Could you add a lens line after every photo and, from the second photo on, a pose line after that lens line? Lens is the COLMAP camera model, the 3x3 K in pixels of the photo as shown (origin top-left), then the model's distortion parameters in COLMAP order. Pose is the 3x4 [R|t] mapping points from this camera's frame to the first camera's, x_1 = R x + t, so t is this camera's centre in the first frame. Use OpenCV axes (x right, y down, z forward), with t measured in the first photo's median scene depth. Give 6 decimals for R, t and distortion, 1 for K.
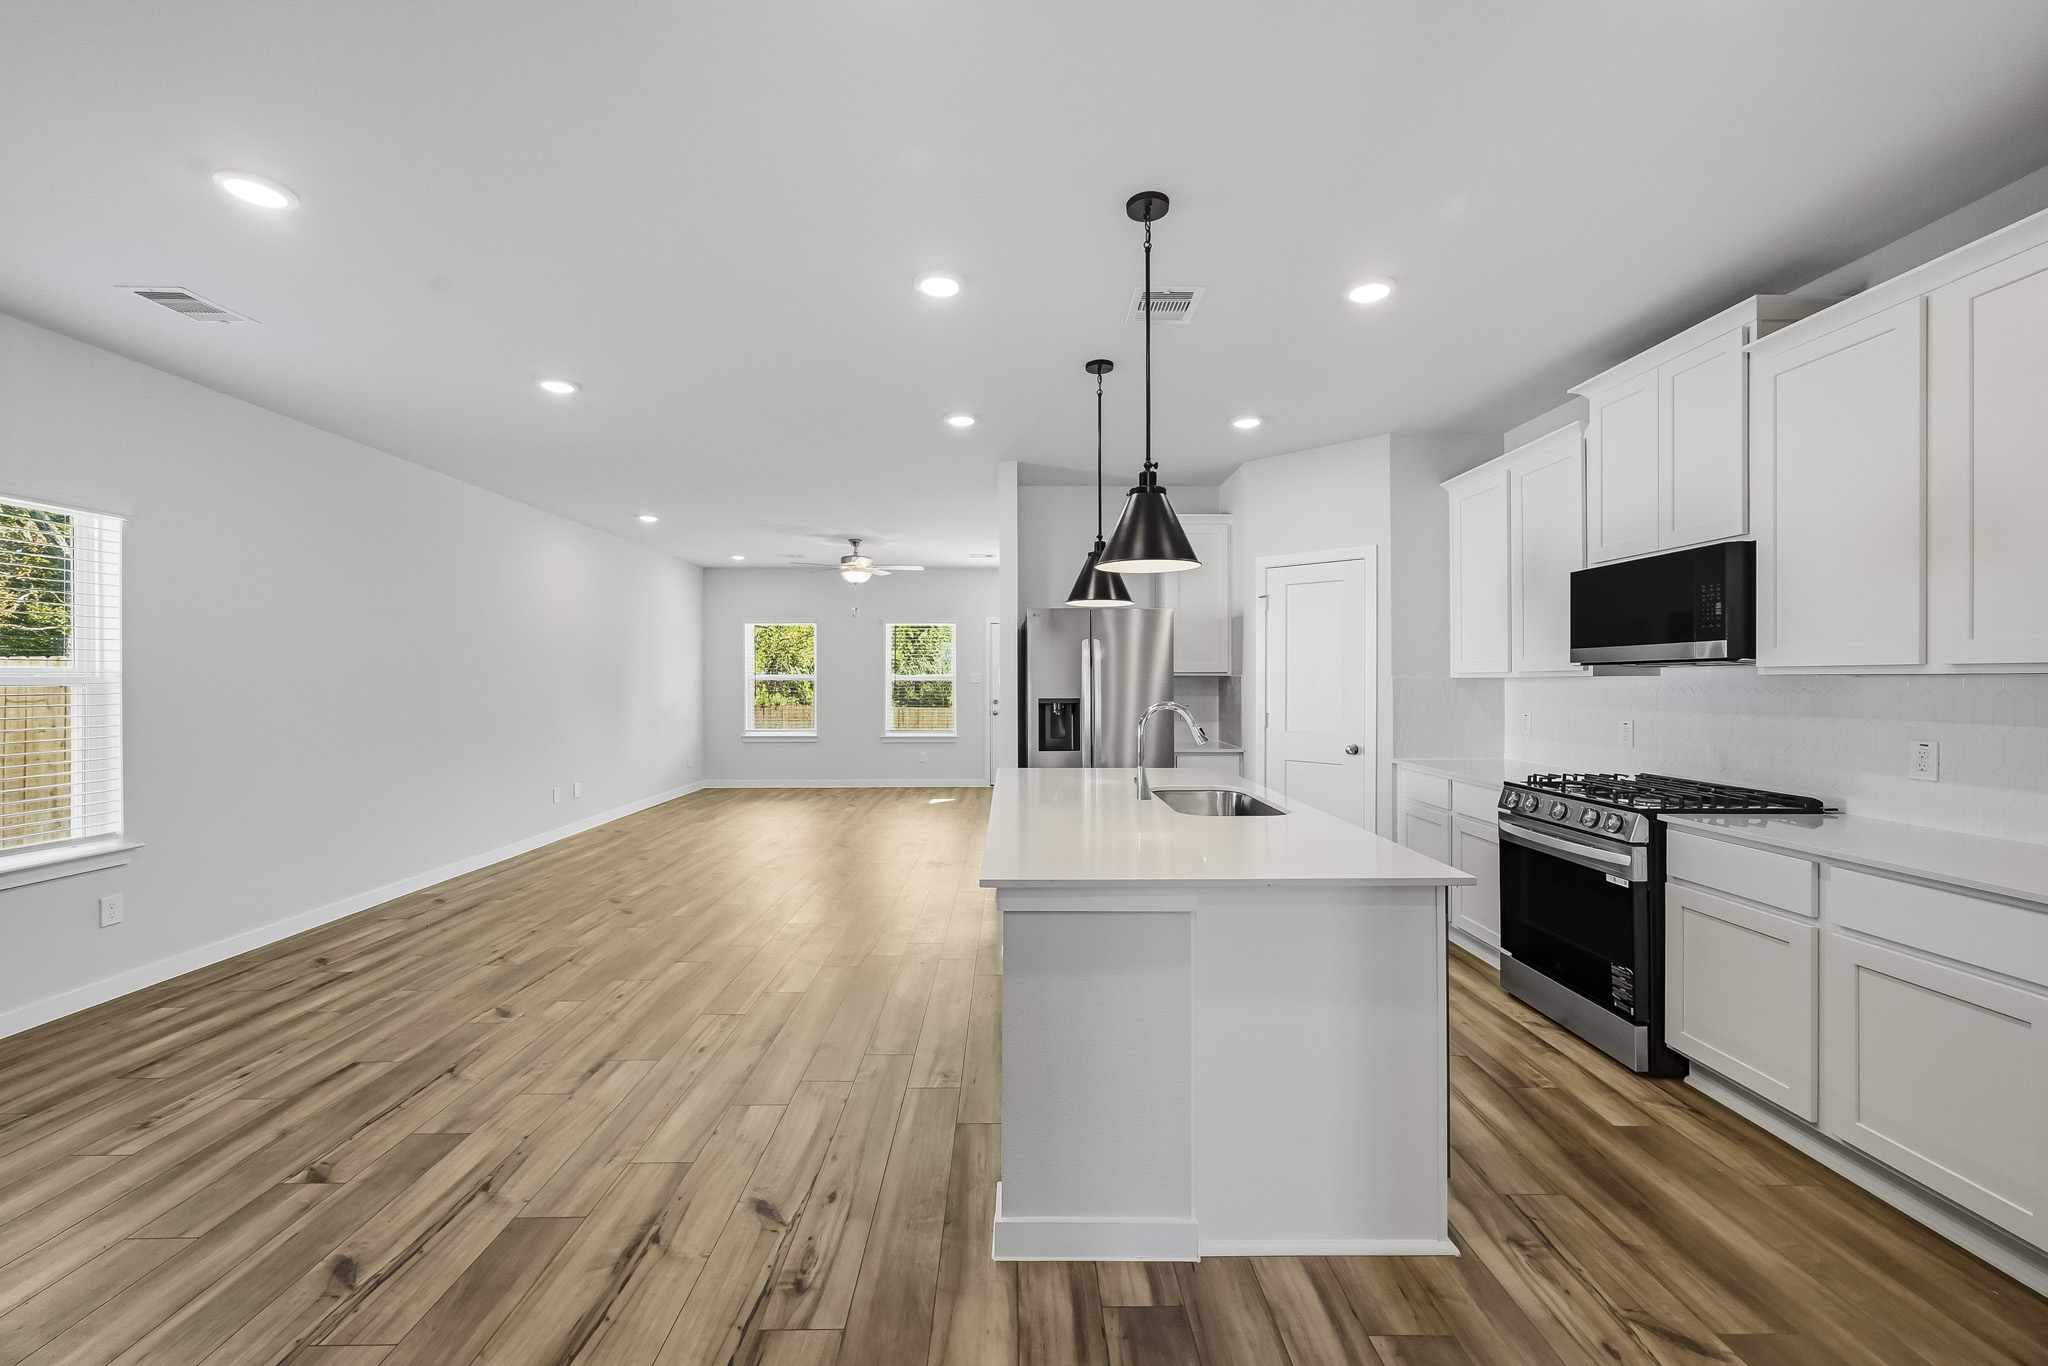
lens RADIAL K [[808.8, 0, 1024.0], [0, 808.8, 683.0], [0, 0, 1]] dist [-0.000769, -0.000131]
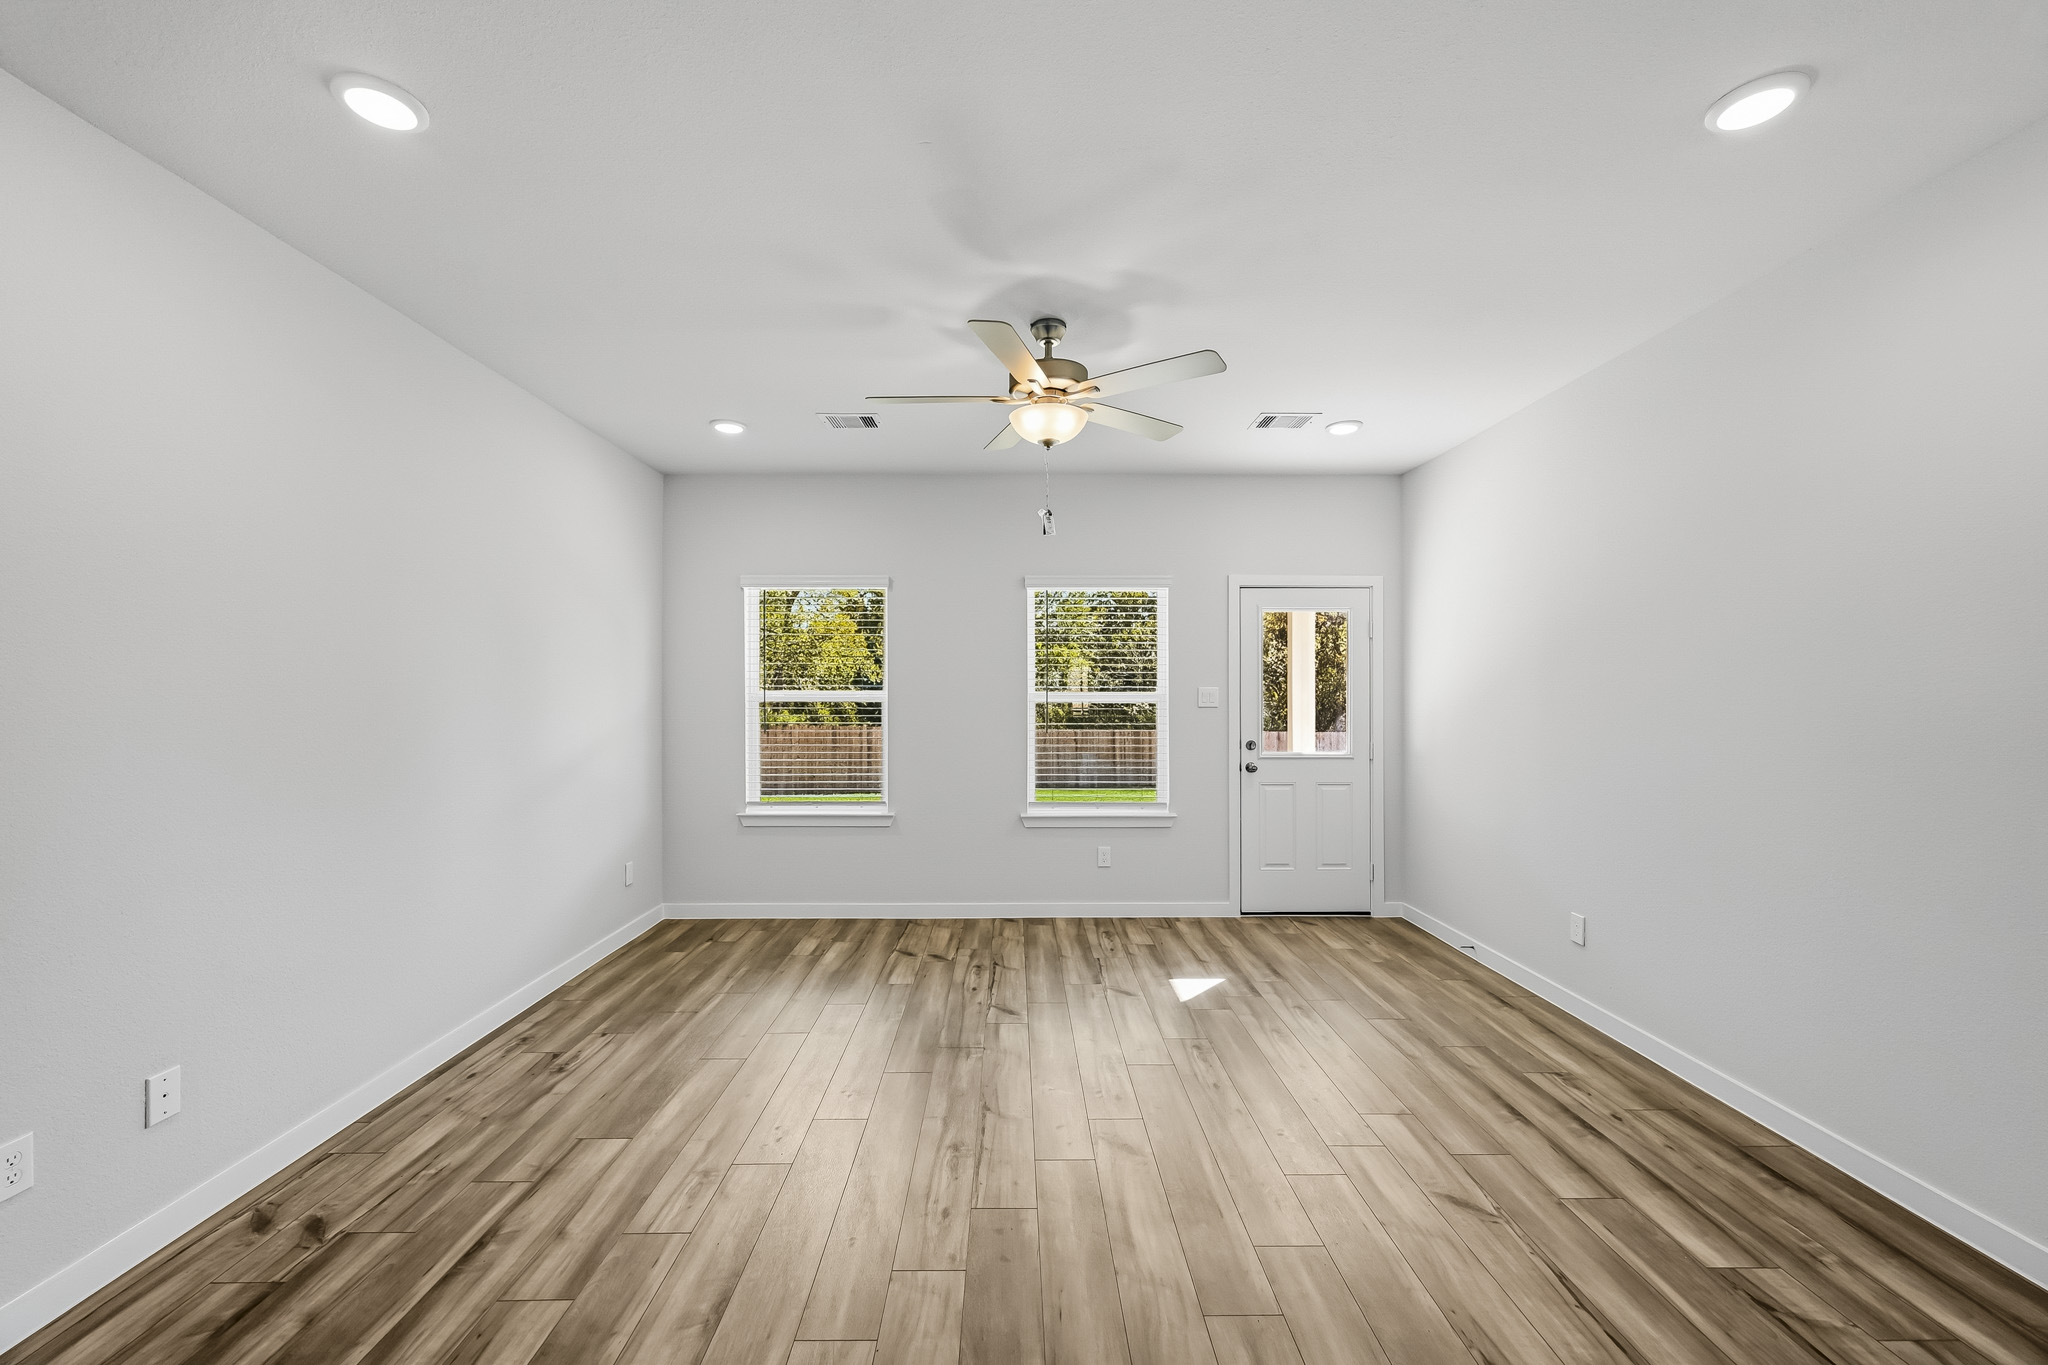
lens RADIAL K [[810.7, 0, 1027.9], [0, 810.7, 689.9], [0, 0, 1]] dist [0.001439, 0.000089]
pose [[0.999993, -0.000896, 0.003655, -0.620548], [0.000916, 0.999984, -0.005530, -0.028332], [-0.003650, 0.005534, 0.999978, 1.800583]]
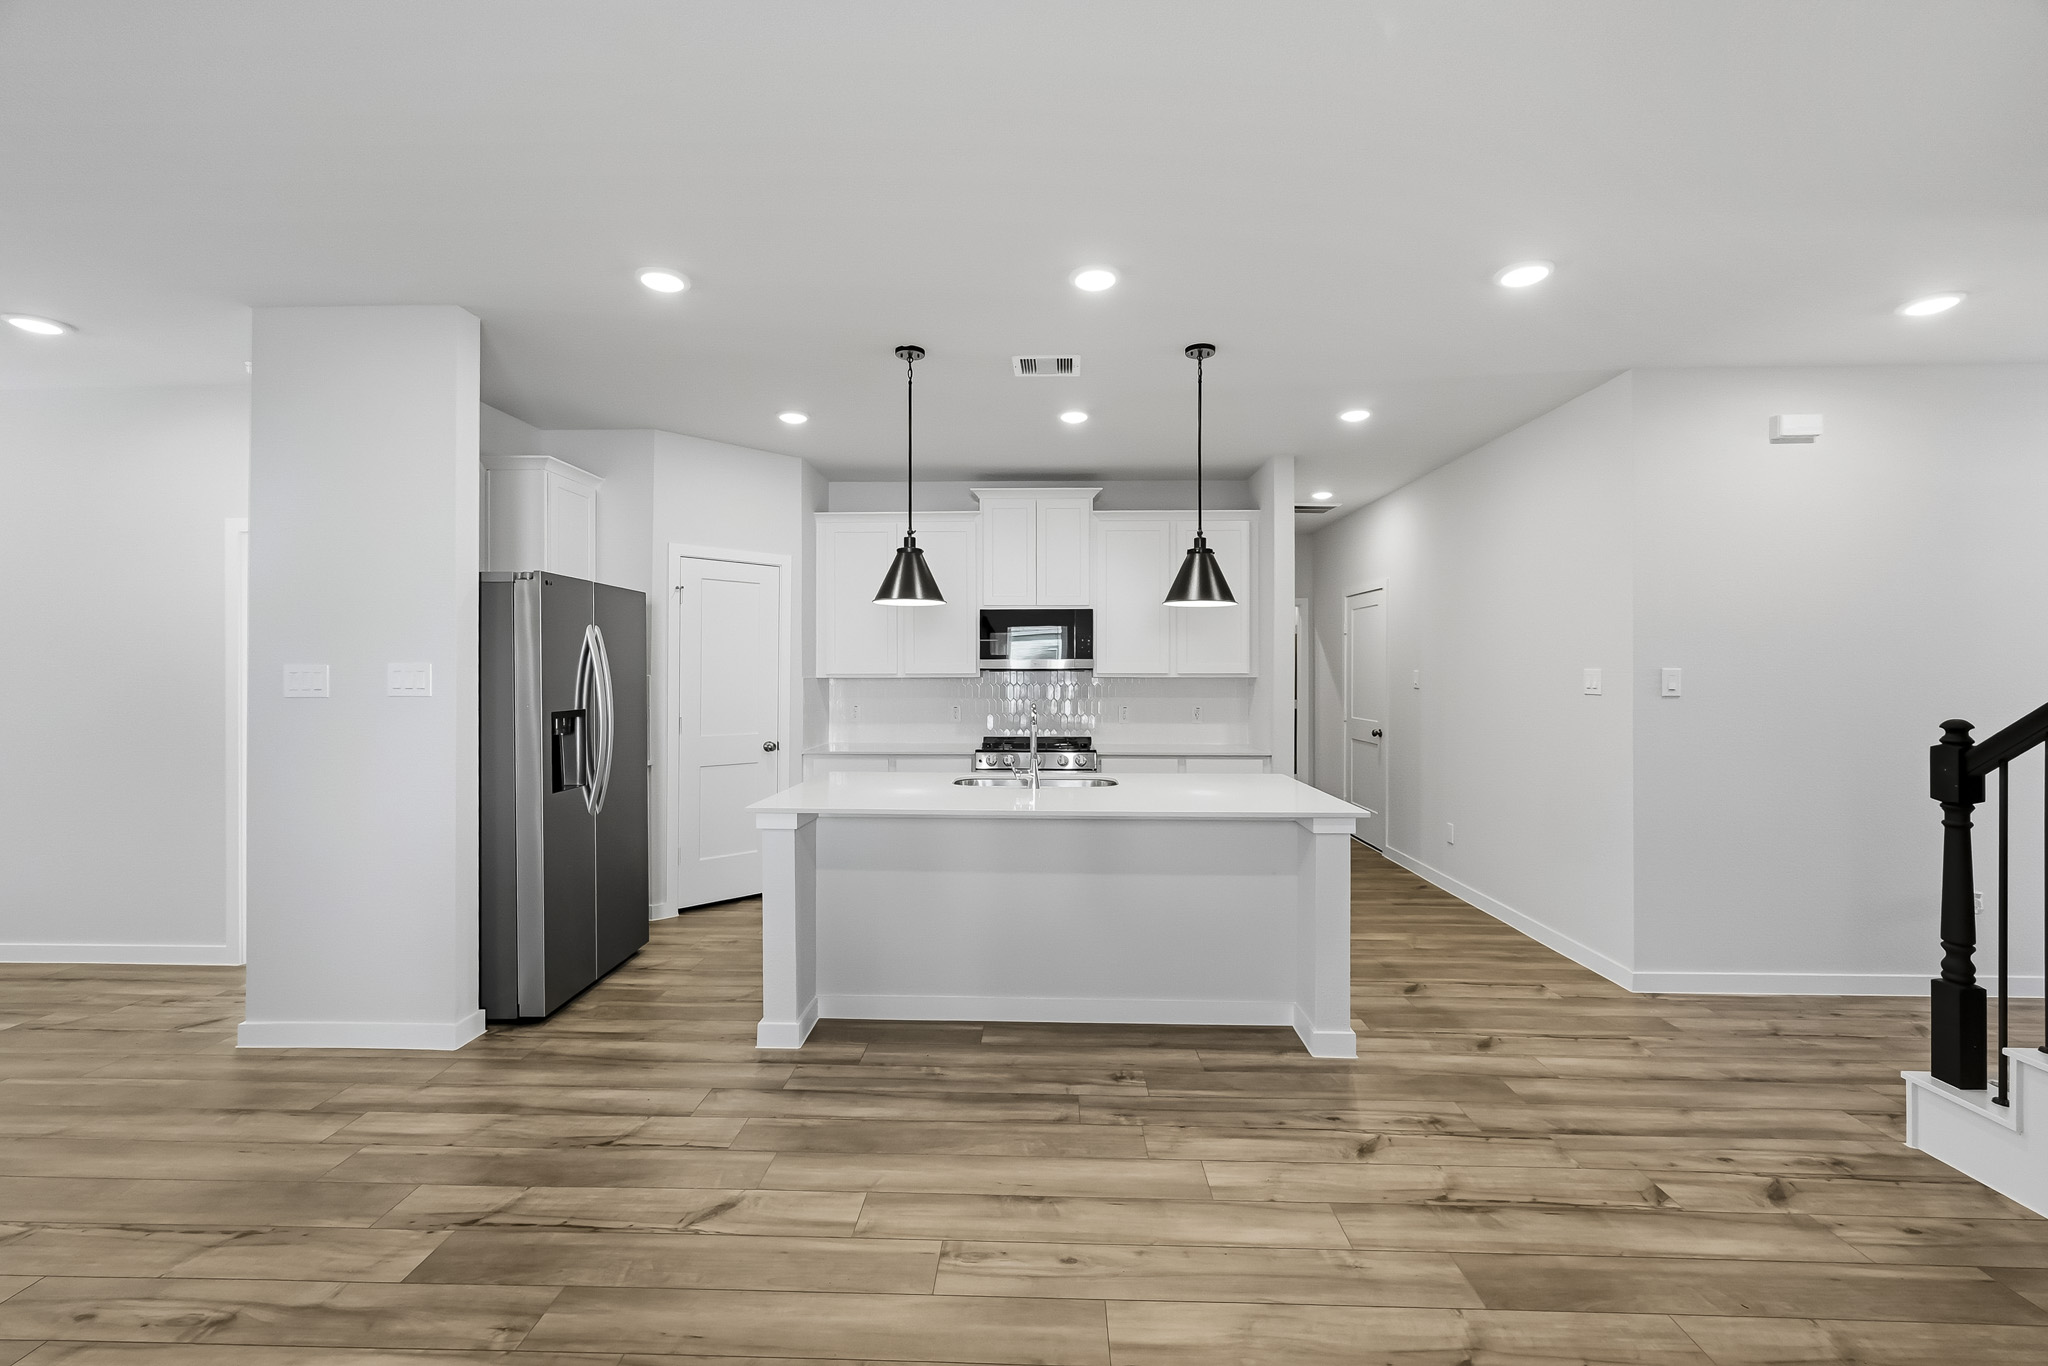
lens RADIAL K [[834.5, 0, 1025.5], [0, 834.5, 677.4], [0, 0, 1]] dist [0.001310, -0.000027]
pose [[0.043468, -0.004782, 0.999043, -1.118285], [0.004033, 0.999981, 0.004611, -0.019192], [-0.999047, 0.003829, 0.043486, 1.050932]]
